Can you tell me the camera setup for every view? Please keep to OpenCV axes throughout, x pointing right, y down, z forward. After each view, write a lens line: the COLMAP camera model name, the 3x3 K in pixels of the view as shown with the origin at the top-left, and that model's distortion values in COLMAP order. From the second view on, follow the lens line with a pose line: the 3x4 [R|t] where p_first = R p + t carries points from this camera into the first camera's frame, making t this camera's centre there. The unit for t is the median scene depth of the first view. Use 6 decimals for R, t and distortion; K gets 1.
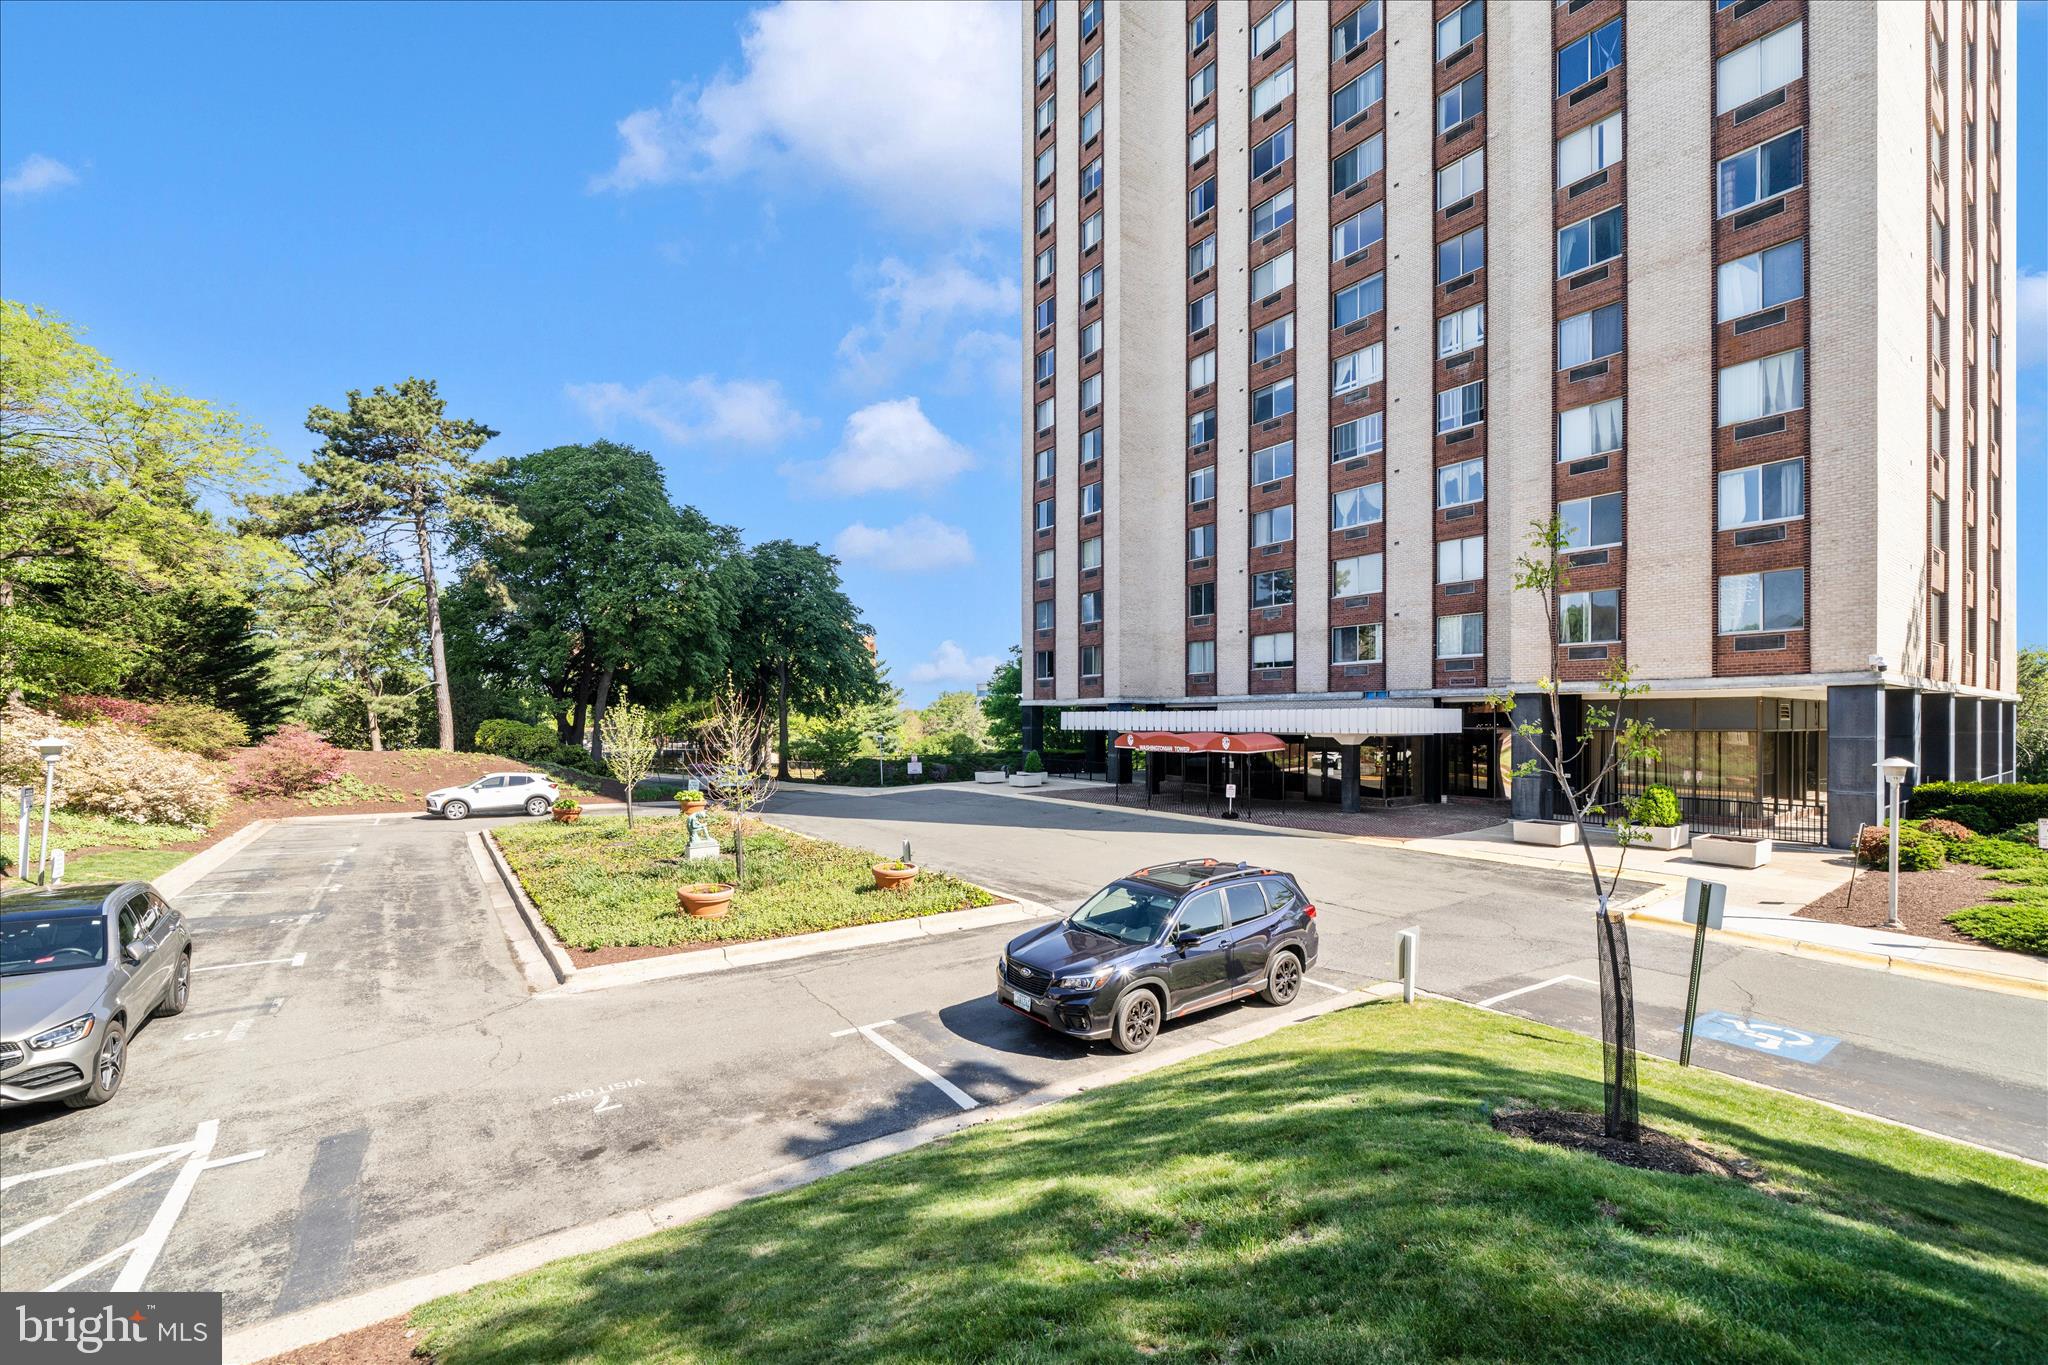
lens RADIAL K [[822.2, 0, 1024.4], [0, 822.2, 723.0], [0, 0, 1]] dist [0.001080, 0.000150]
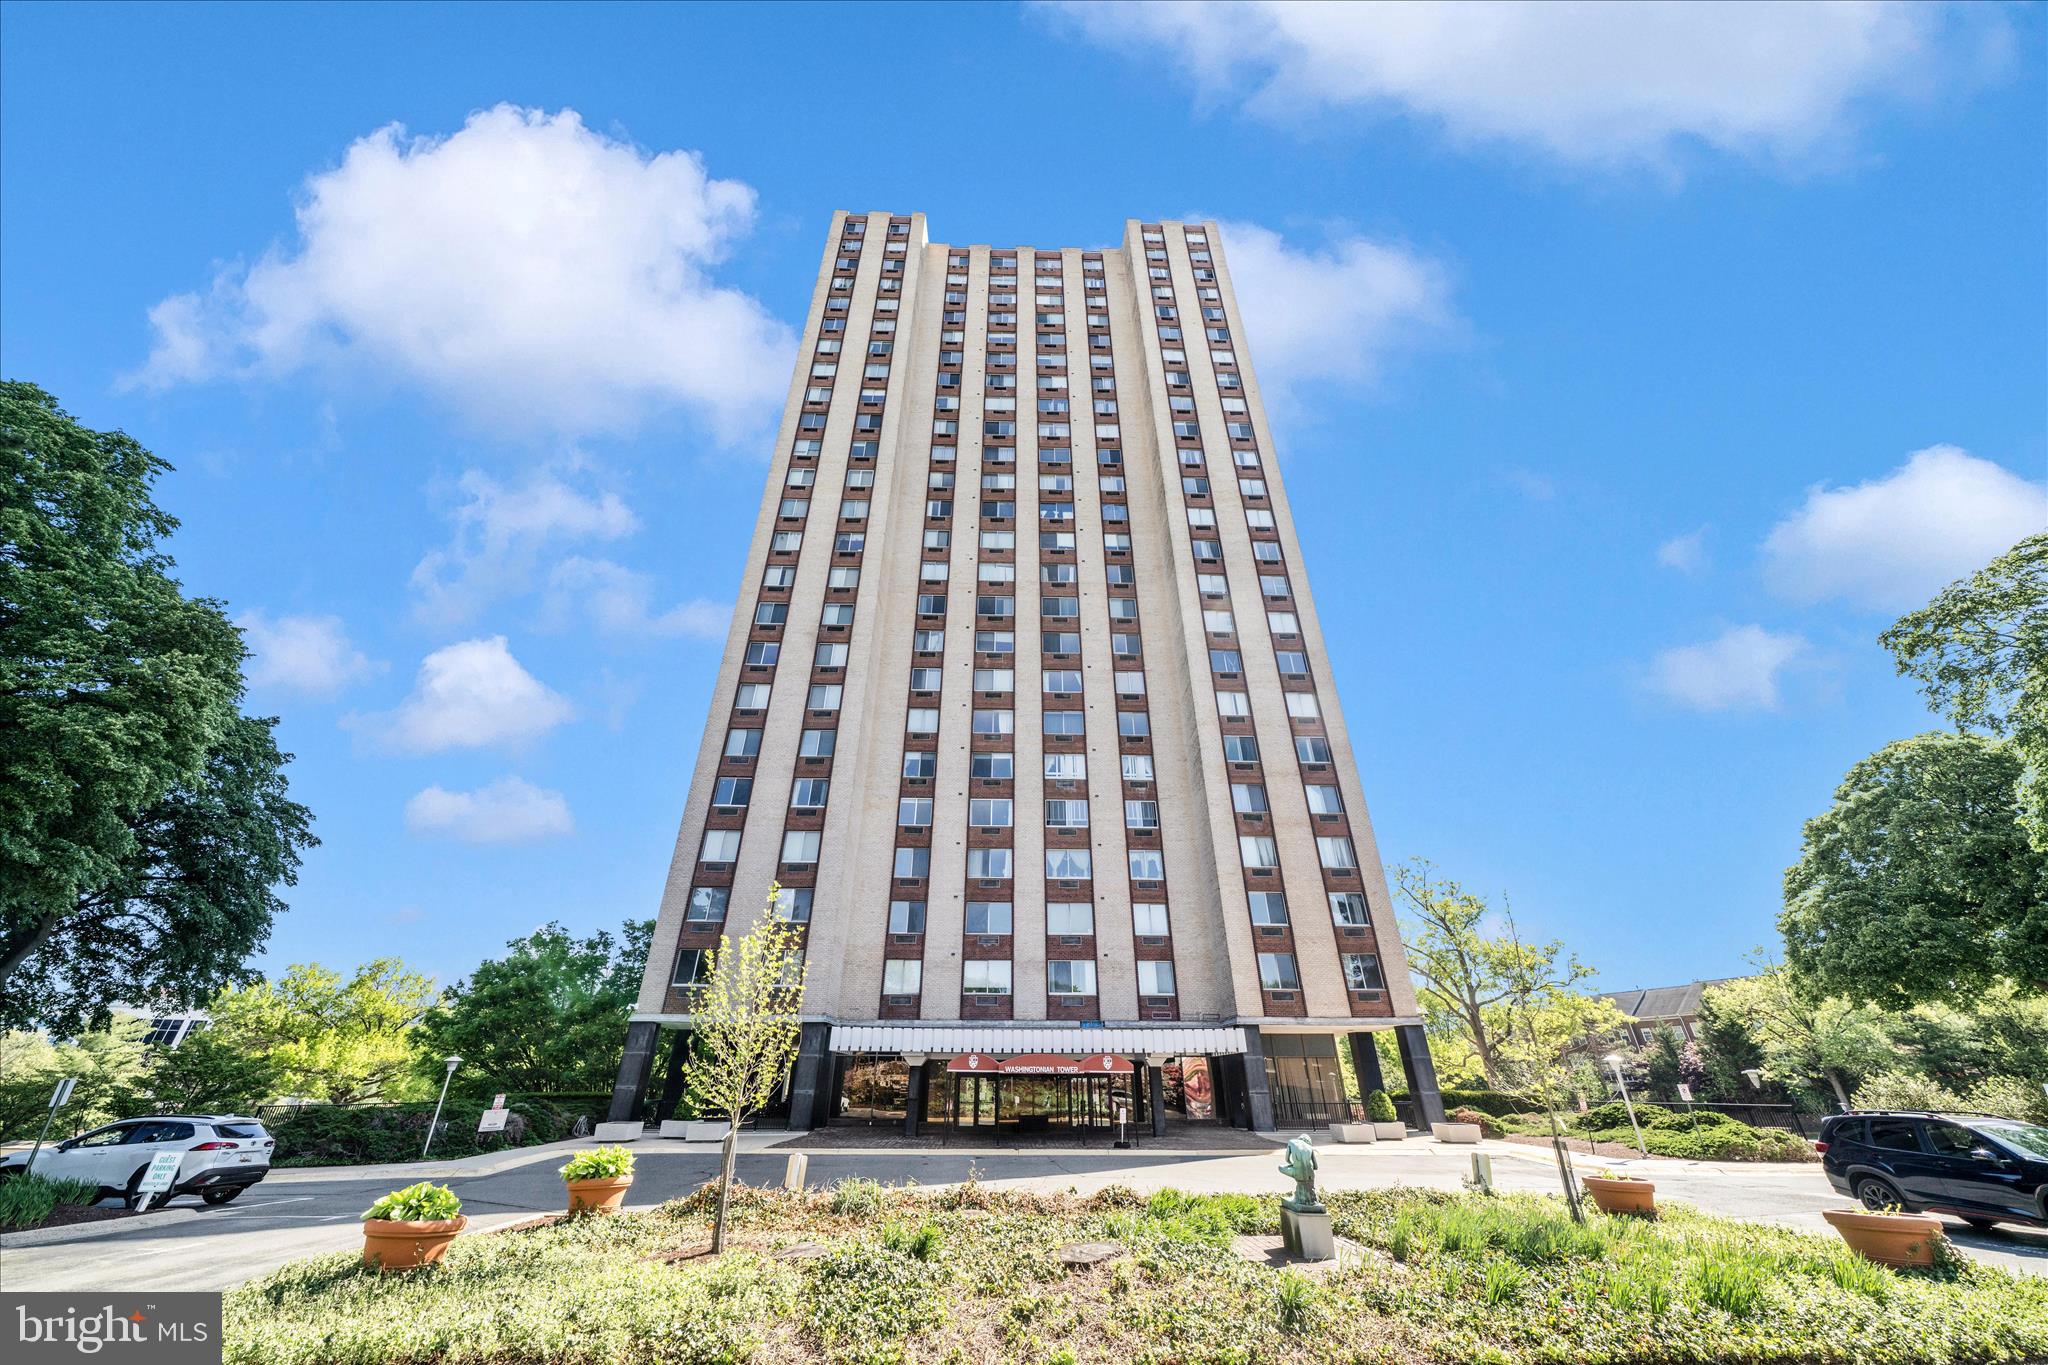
lens RADIAL K [[688.7, 0, 1018.8], [0, 688.7, 710.1], [0, 0, 1]] dist [-0.004174, -0.000129]
pose [[0.573668, 0.393115, 0.718585, -0.498346], [-0.000642, 0.877515, -0.479548, 0.041856], [-0.819088, 0.274640, 0.503655, 0.445392]]
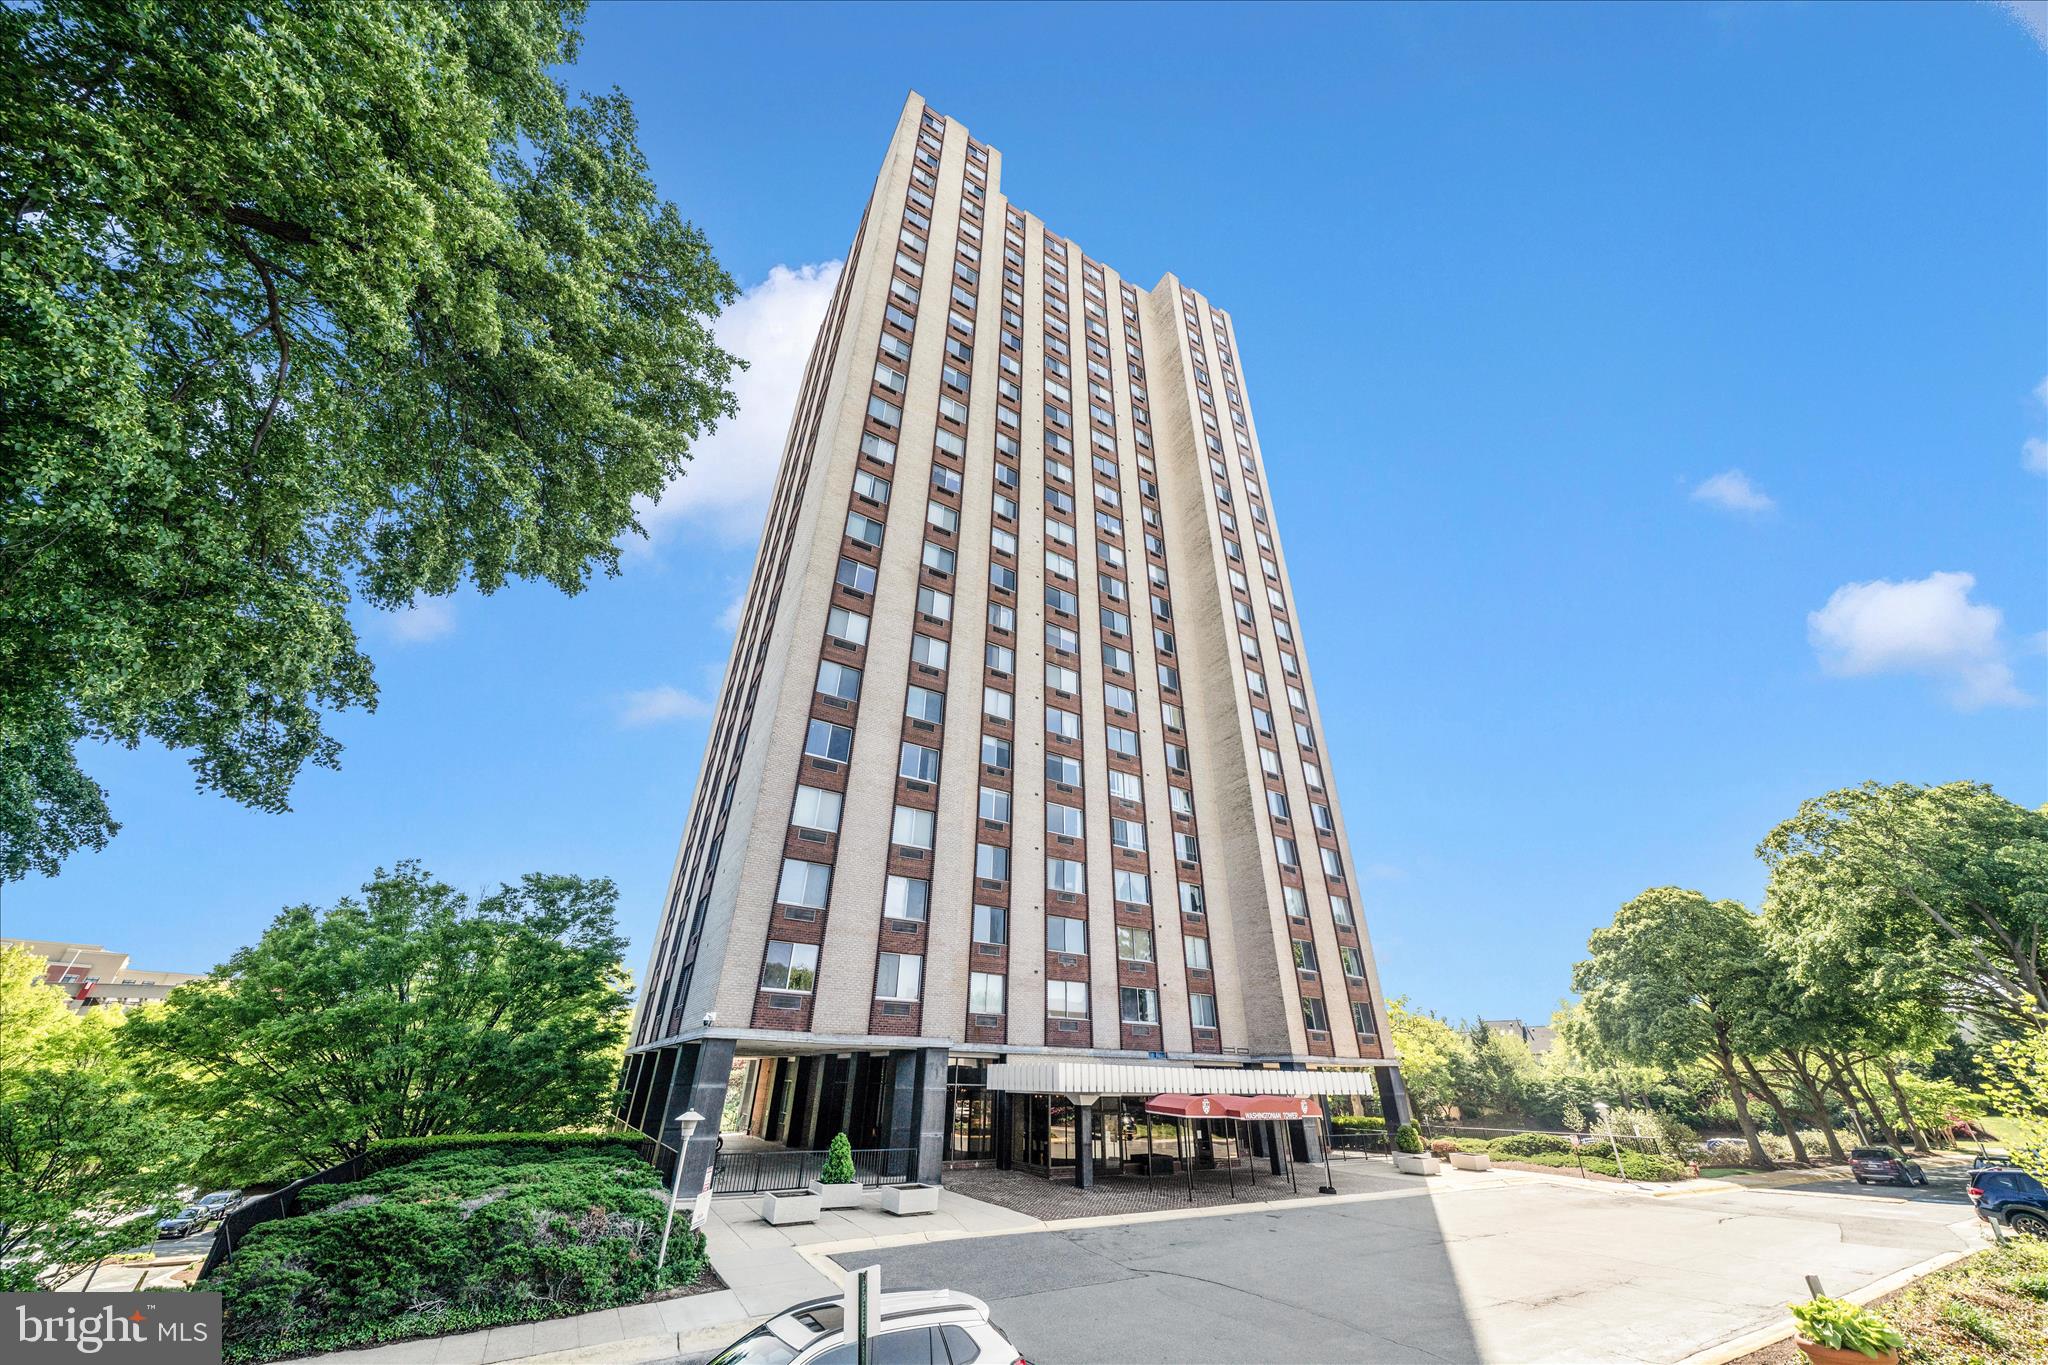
lens RADIAL K [[684.9, 0, 1021.9], [0, 684.9, 707.4], [0, 0, 1]] dist [-0.004882, -0.000017]
pose [[0.098528, 0.480911, 0.871215, -0.644573], [-0.012934, 0.876020, -0.482101, 0.003393], [-0.995050, 0.036232, 0.092533, 1.038861]]
